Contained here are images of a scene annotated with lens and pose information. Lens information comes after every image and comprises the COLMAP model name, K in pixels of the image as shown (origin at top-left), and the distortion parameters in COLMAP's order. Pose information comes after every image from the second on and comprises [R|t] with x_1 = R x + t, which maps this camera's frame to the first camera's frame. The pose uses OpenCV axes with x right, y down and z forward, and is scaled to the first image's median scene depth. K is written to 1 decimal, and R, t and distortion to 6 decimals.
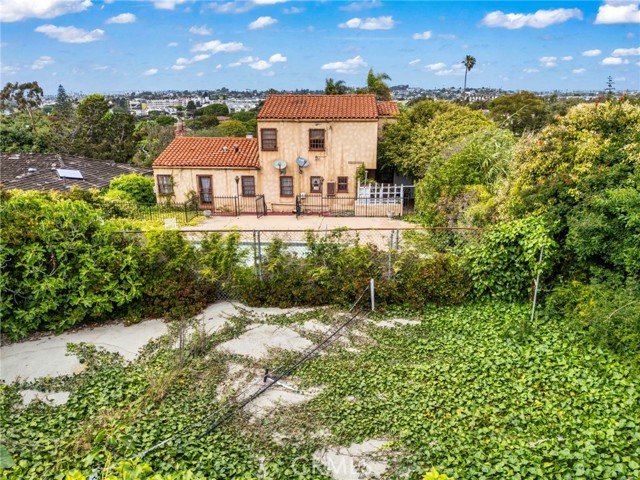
lens RADIAL K [[452.8, 0, 319.2], [0, 452.8, 243.7], [0, 0, 1]] dist [0.047379, -0.035112]
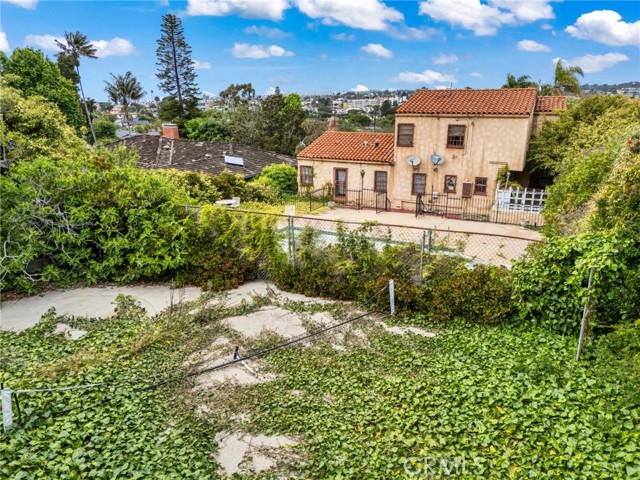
lens RADIAL K [[452.8, 0, 317.1], [0, 452.8, 241.5], [0, 0, 1]] dist [0.047379, -0.035112]
pose [[0.925586, 0.117610, -0.359803, 0.287519], [-0.118127, 0.992784, 0.020634, -0.000308], [0.359634, 0.023404, 0.932800, 0.079353]]
